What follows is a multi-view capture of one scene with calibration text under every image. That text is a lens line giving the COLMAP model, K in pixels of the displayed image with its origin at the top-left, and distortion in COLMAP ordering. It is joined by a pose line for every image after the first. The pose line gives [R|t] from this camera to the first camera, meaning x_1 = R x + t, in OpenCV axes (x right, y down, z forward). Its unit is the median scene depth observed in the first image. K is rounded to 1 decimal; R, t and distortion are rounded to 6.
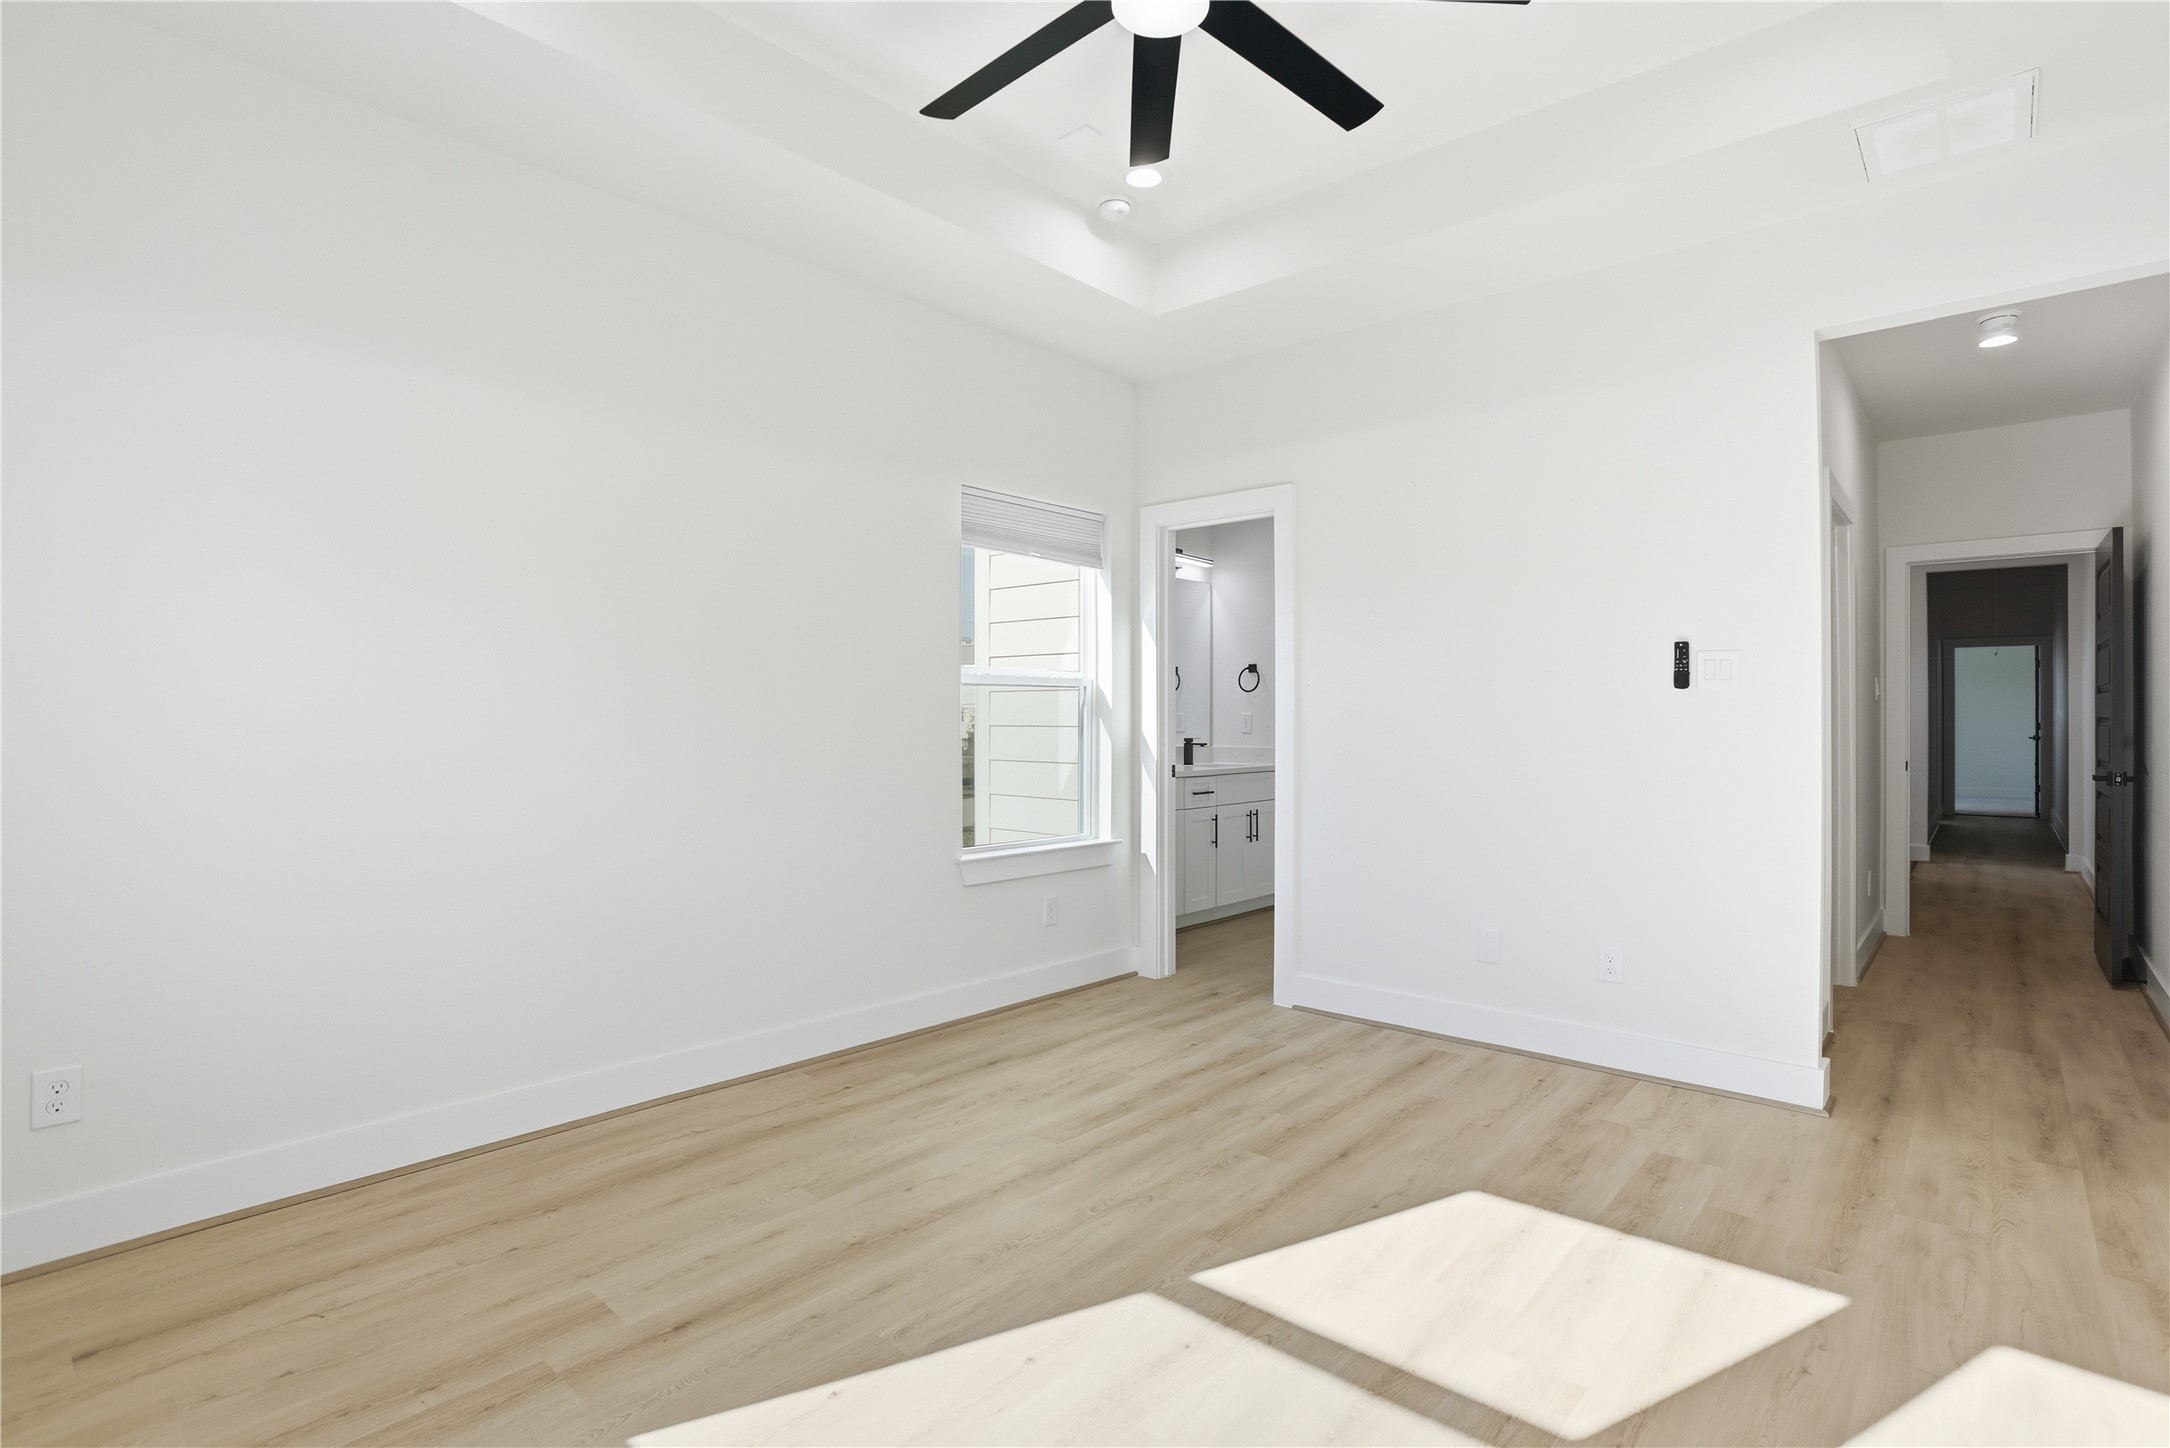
lens RADIAL K [[1056.8, 0, 1090.0], [0, 1056.8, 729.2], [0, 0, 1]] dist [-0.072285, 0.029887]
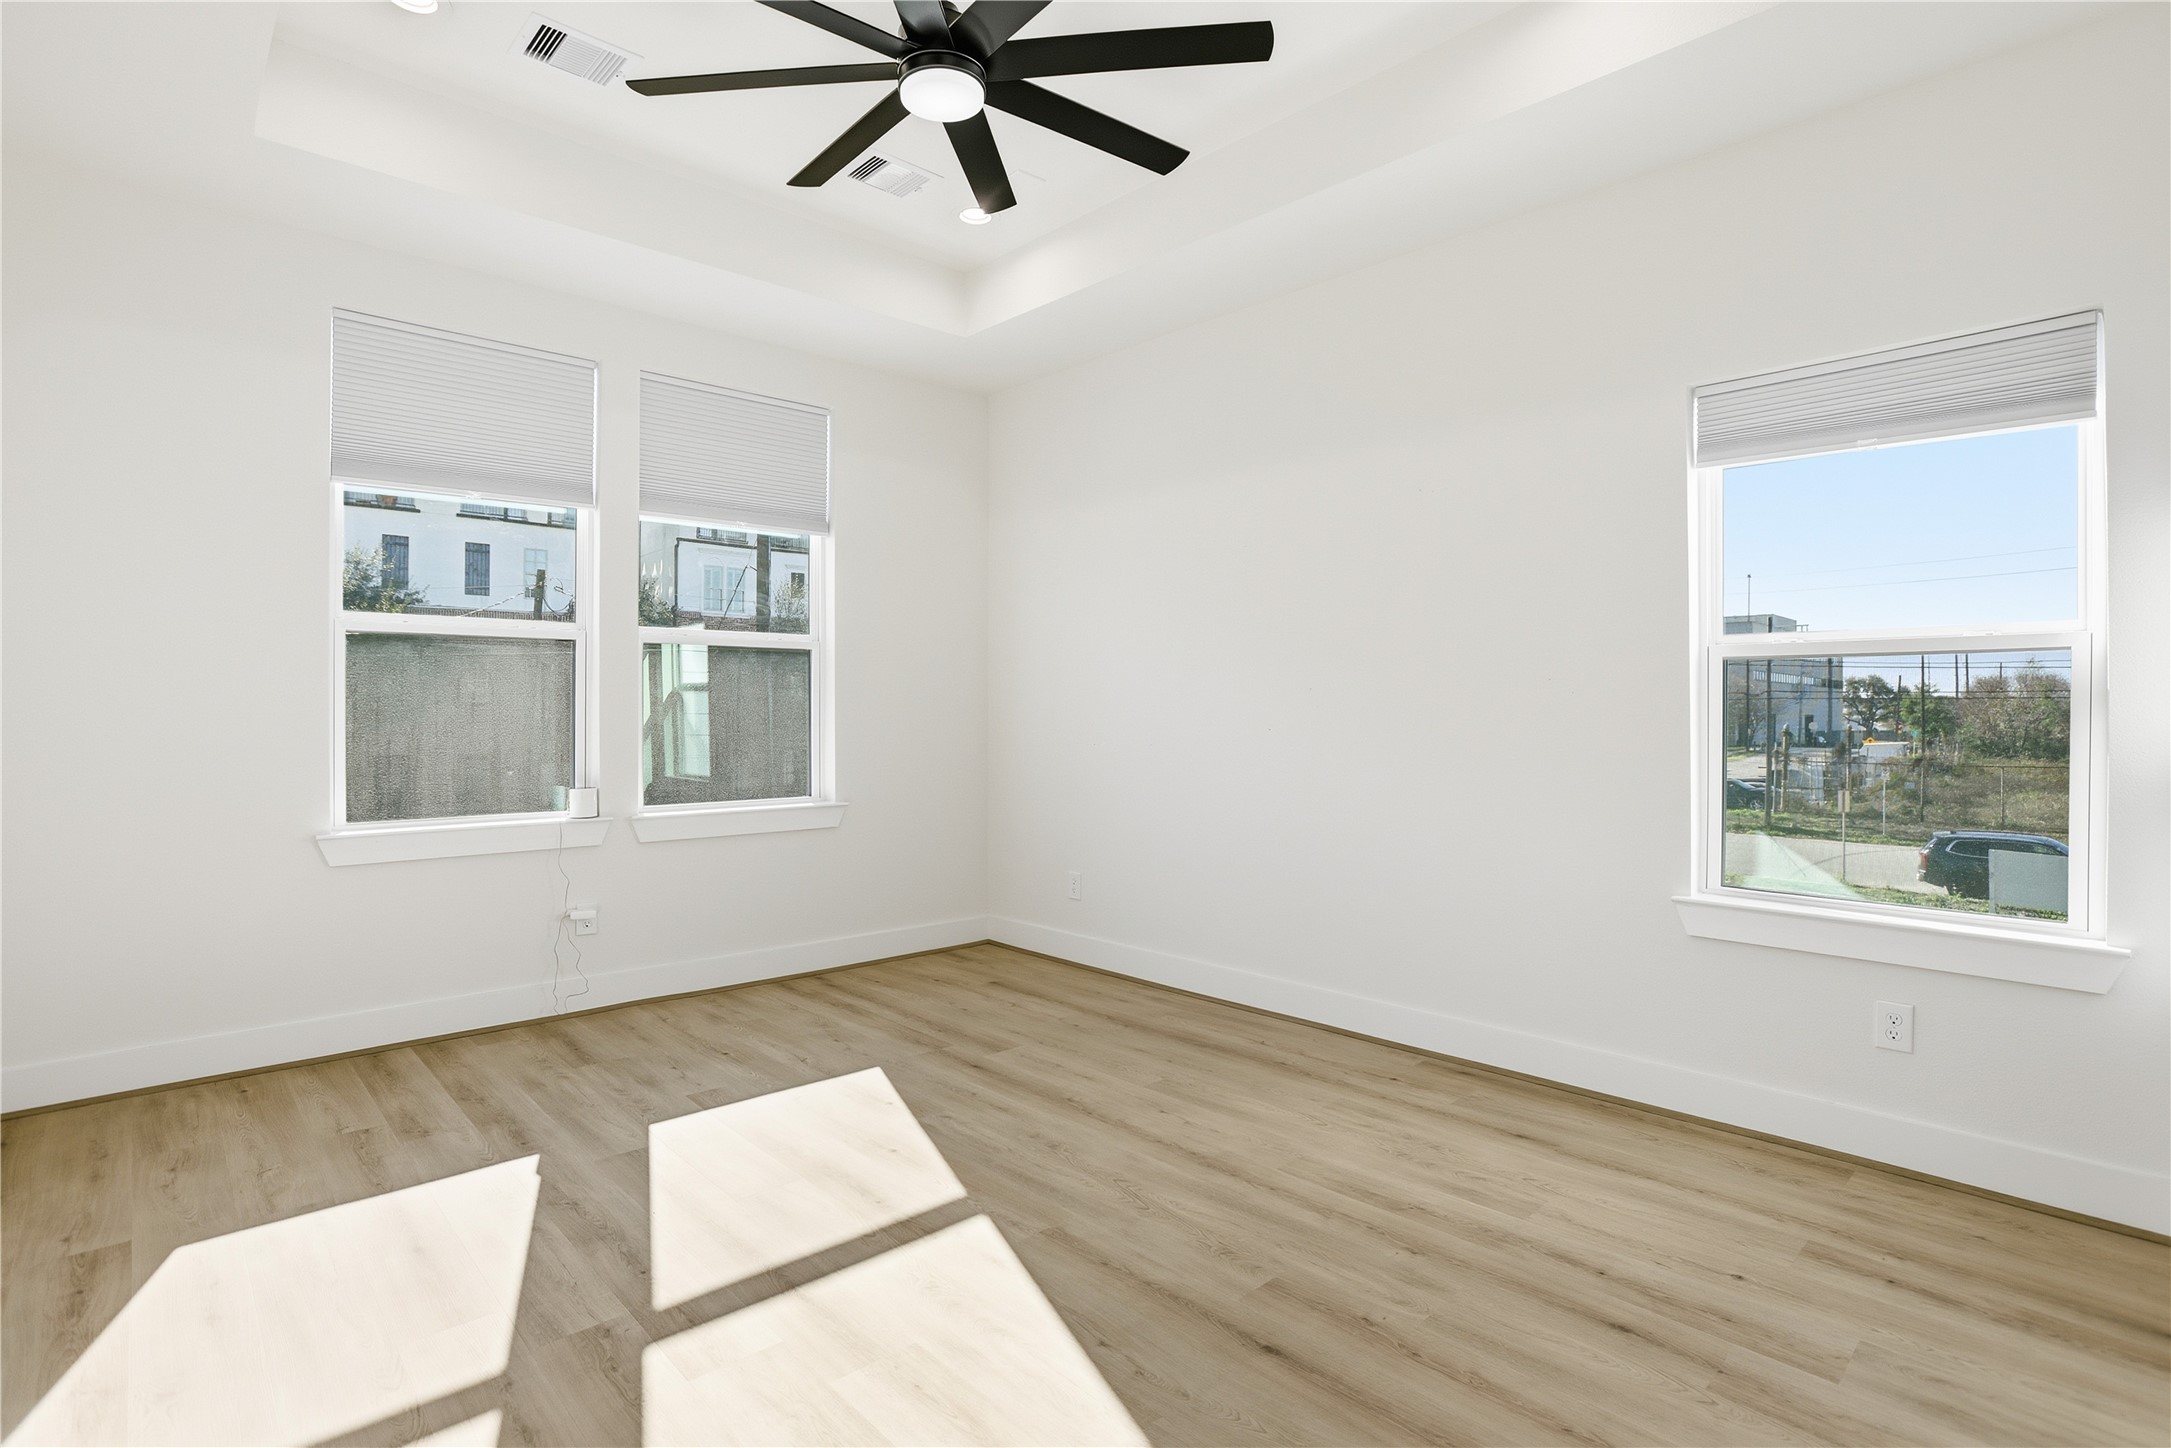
lens RADIAL K [[1060.0, 0, 1081.8], [0, 1060.0, 713.2], [0, 0, 1]] dist [-0.066982, 0.029994]
pose [[-0.096227, -0.000176, -0.995359, 0.917253], [-0.008071, 0.999967, 0.000604, -0.002209], [0.995327, 0.008092, -0.096226, 0.933954]]
